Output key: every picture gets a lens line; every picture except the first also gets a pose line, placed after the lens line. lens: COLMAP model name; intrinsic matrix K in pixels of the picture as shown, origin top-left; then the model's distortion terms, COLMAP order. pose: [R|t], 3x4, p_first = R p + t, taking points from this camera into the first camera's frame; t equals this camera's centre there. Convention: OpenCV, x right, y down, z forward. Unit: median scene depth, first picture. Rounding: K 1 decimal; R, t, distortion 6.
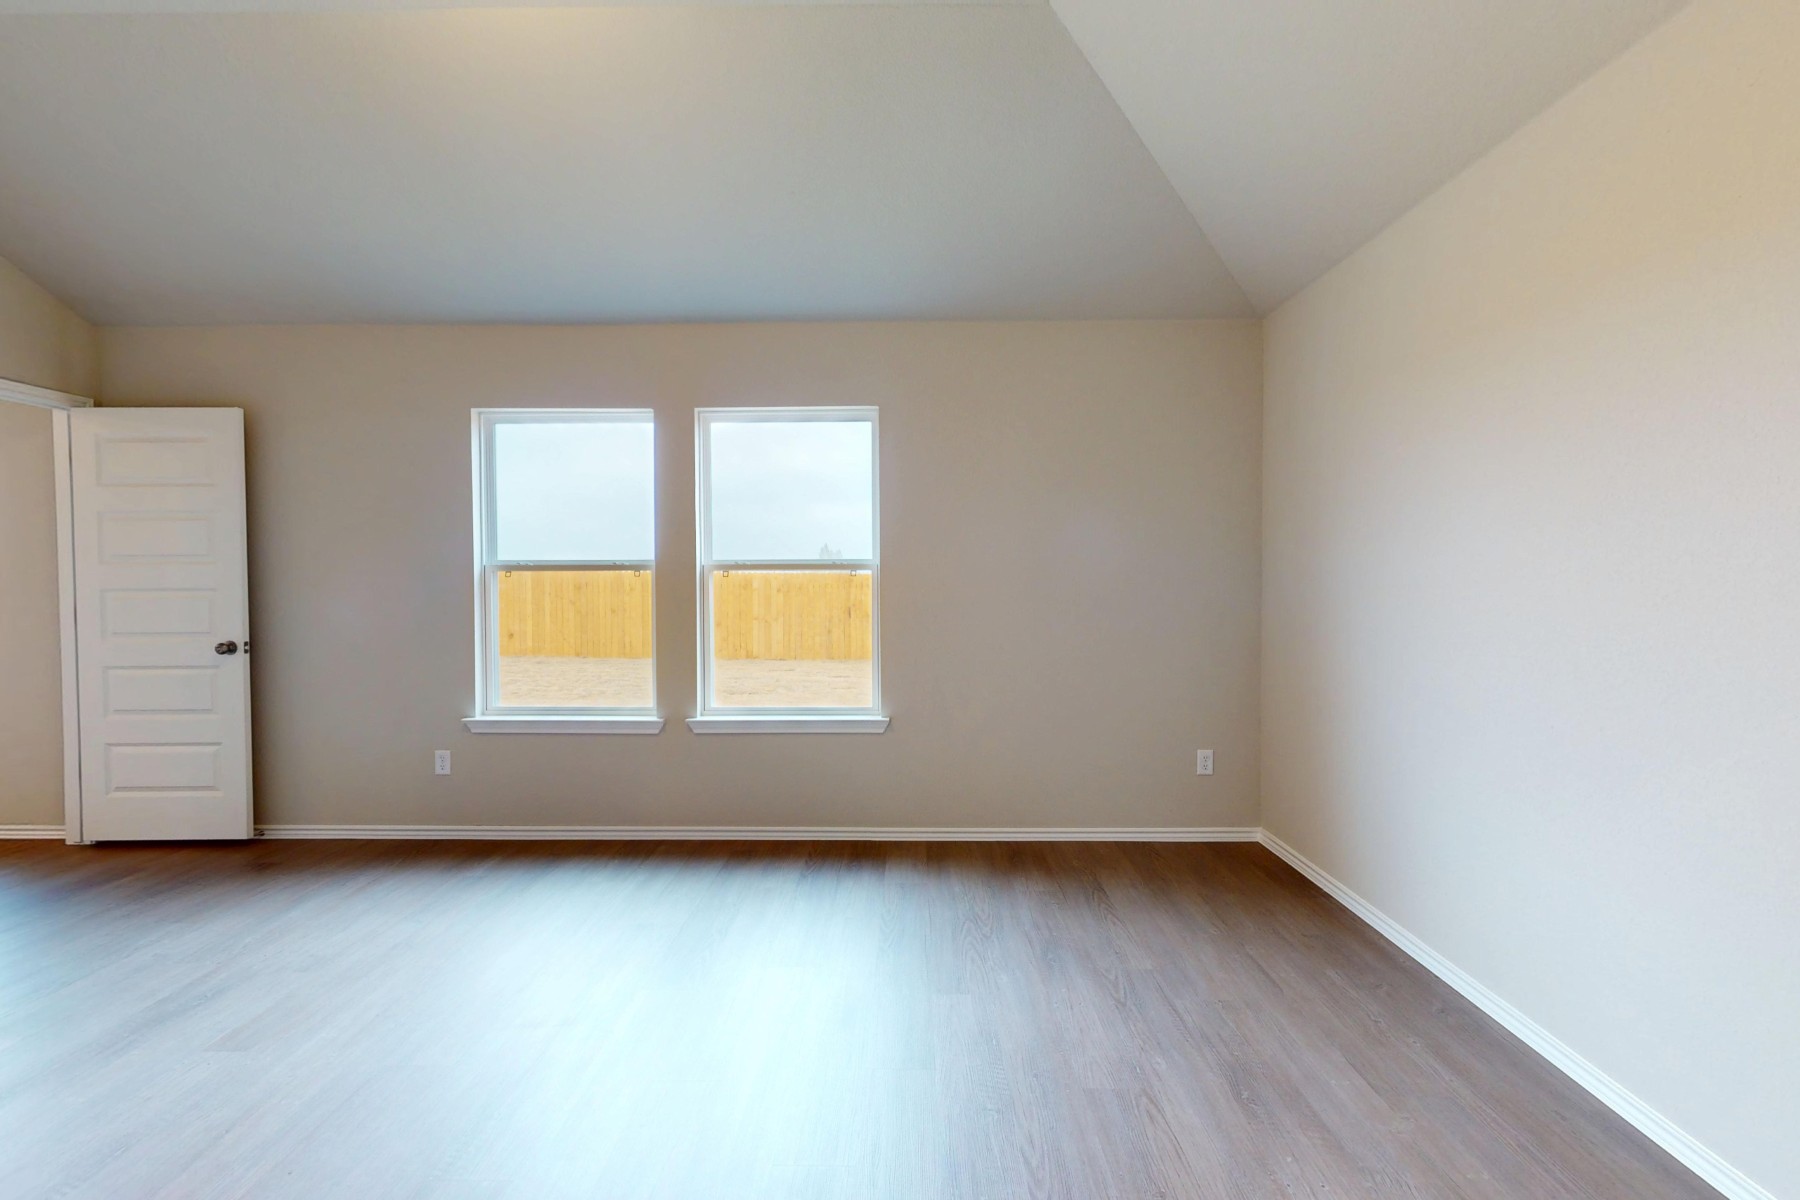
lens RADIAL K [[668.8, 0, 912.9], [0, 668.8, 583.8], [0, 0, 1]] dist [-0.000580, 0.000010]
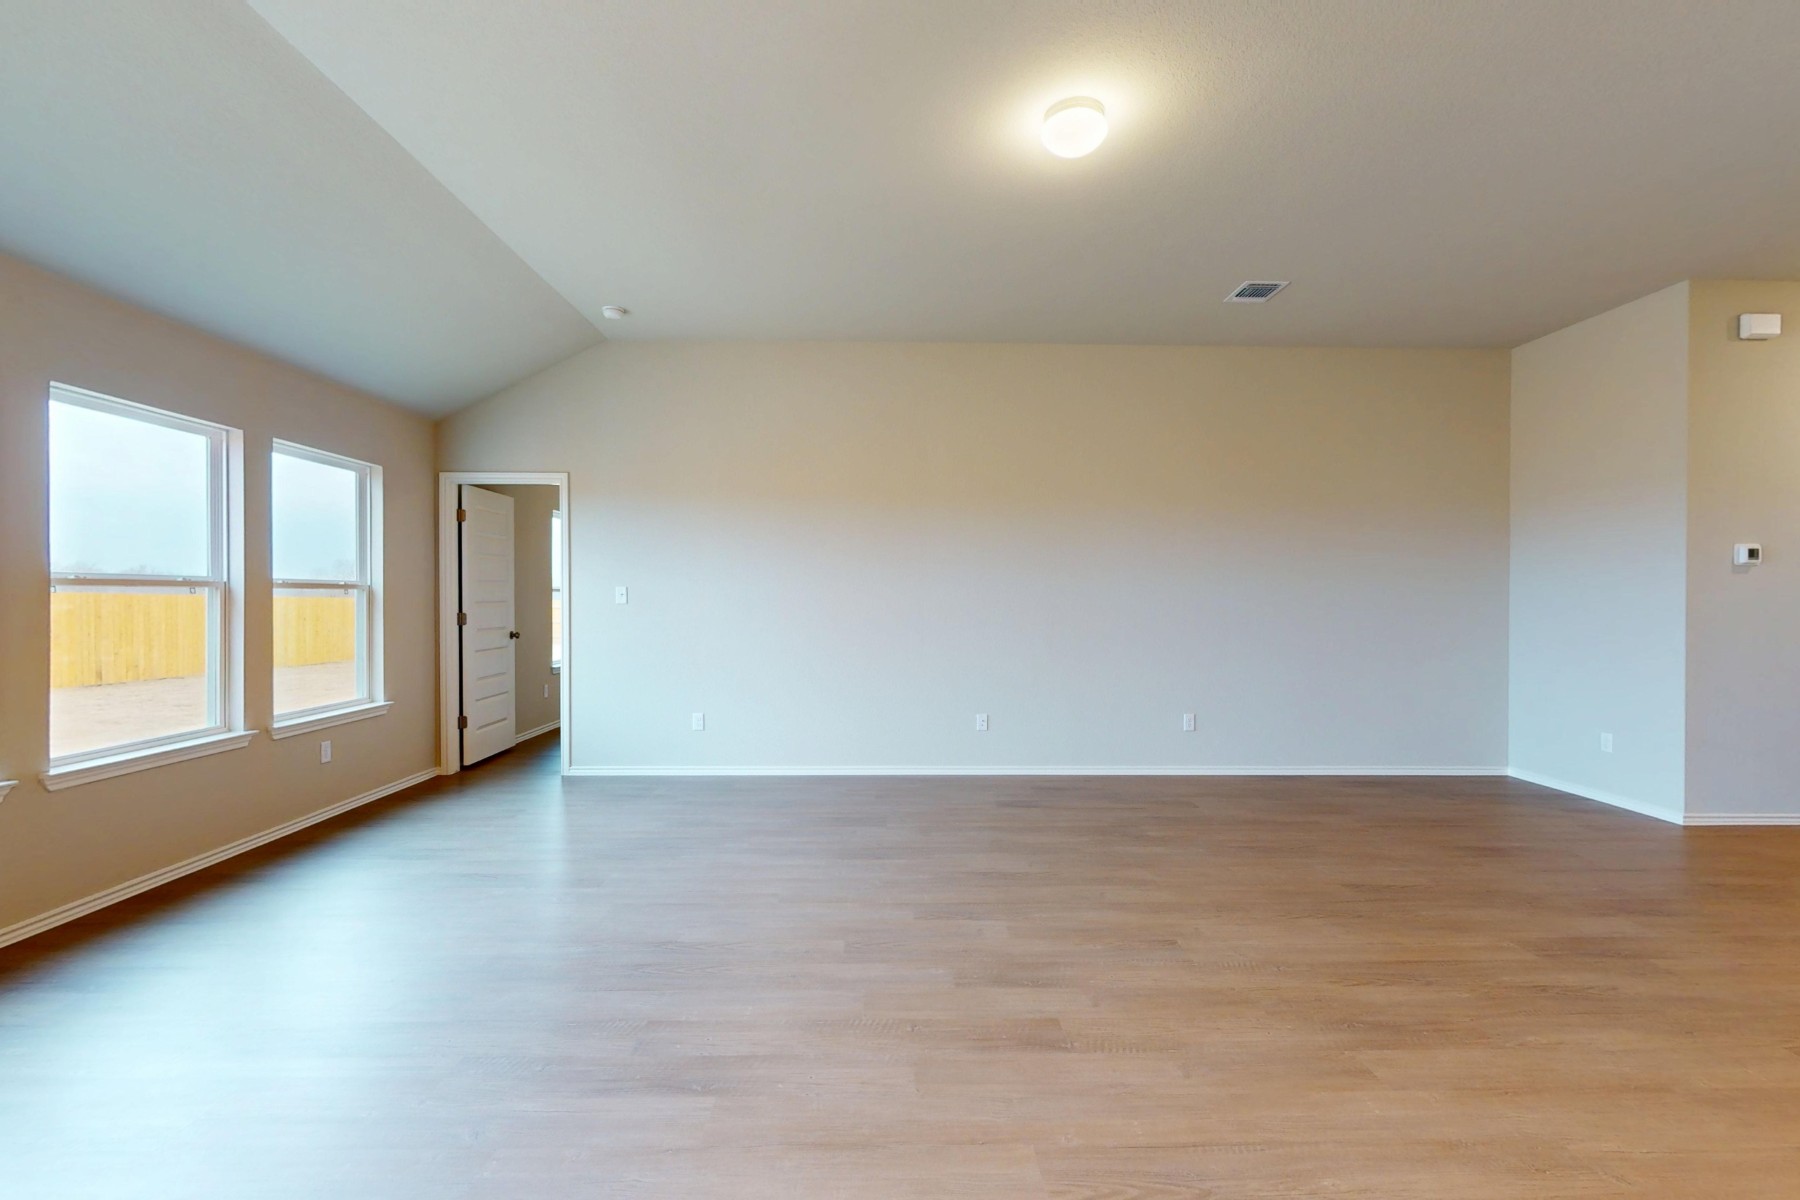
lens RADIAL K [[778.4, 0, 870.8], [0, 778.4, 600.5], [0, 0, 1]] dist [-0.004093, 0.000074]
pose [[0.011555, -0.002339, 0.999931, -1.557916], [0.007829, 0.999967, 0.002249, 0.004061], [-0.999903, 0.007803, 0.011573, 0.019640]]
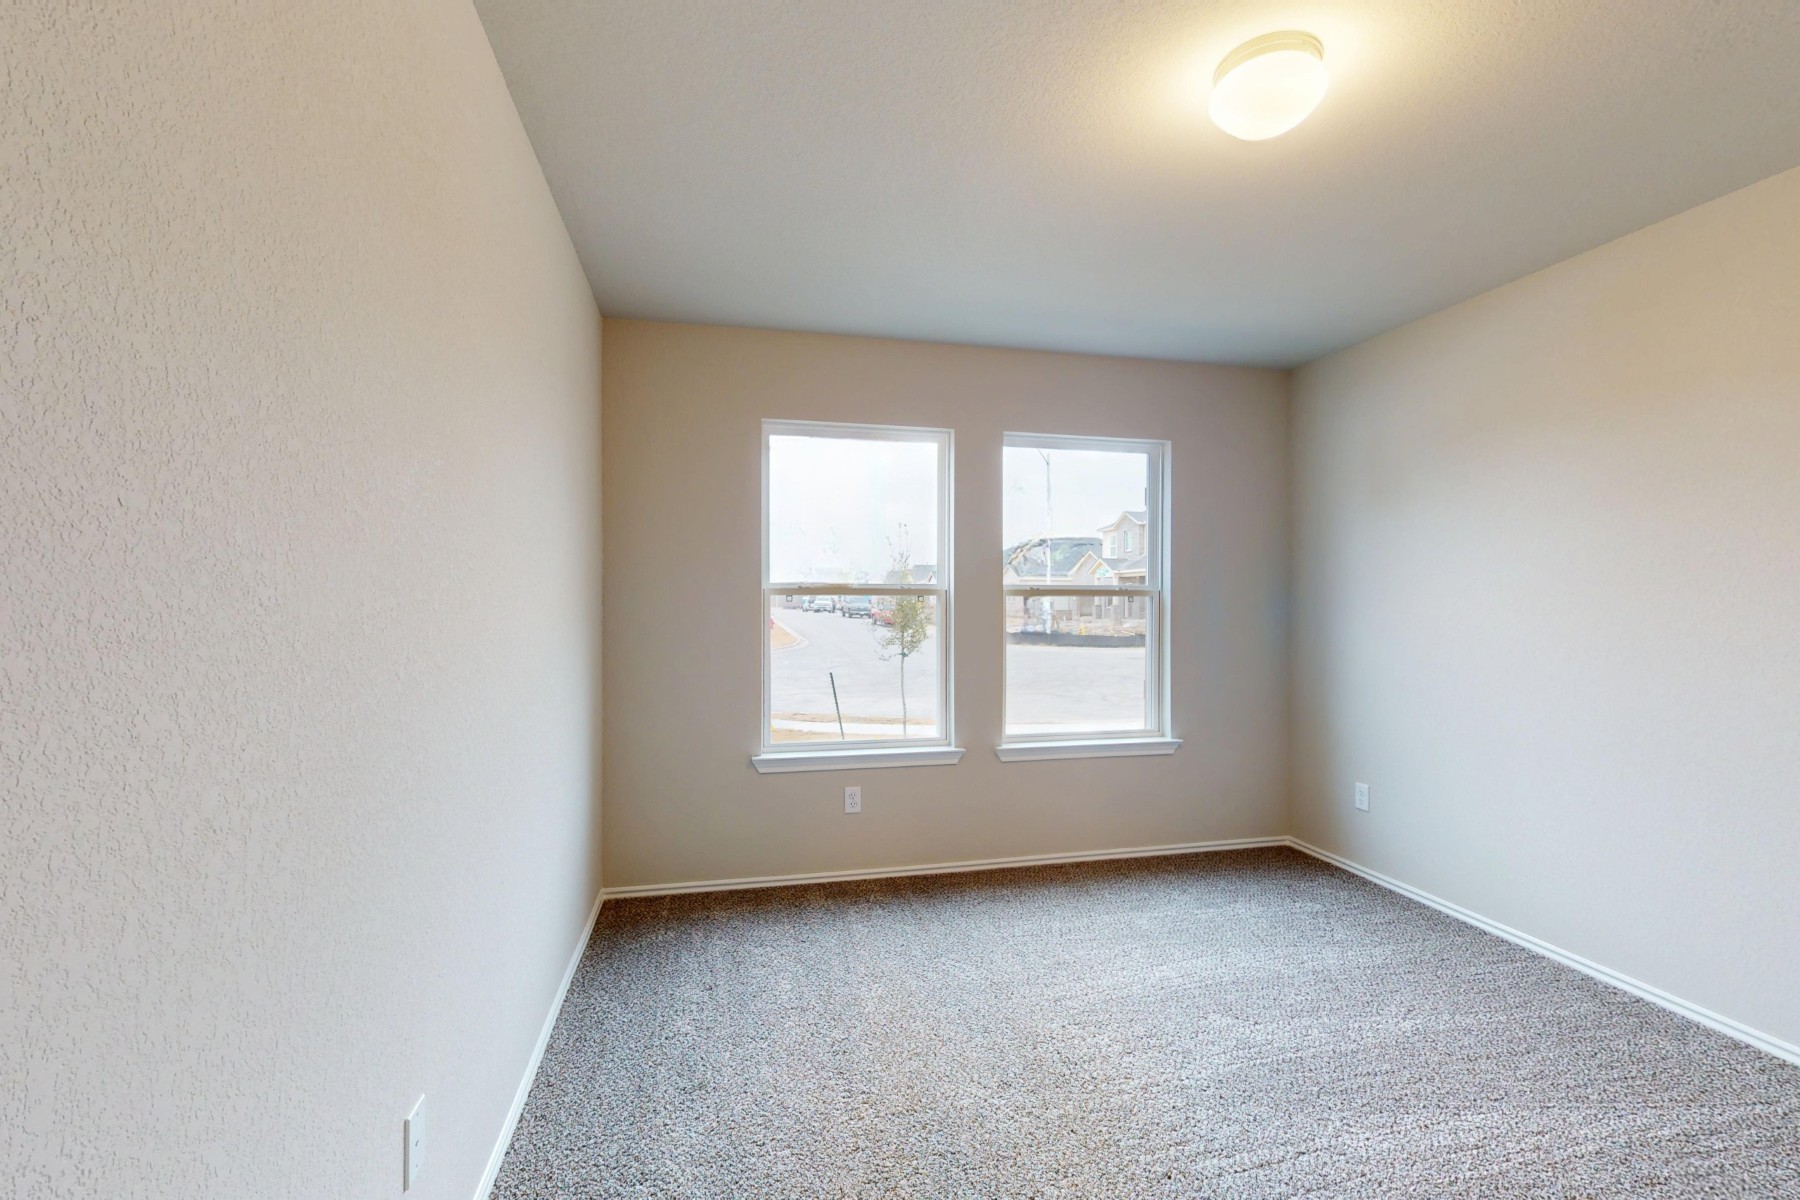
lens RADIAL K [[704.9, 0, 901.0], [0, 704.9, 597.8], [0, 0, 1]] dist [-0.011312, 0.000025]
pose [[0.976621, 0.005339, 0.214900, -0.678799], [-0.001136, 0.999806, -0.019678, 0.003515], [-0.214963, 0.018974, 0.976438, 0.017772]]
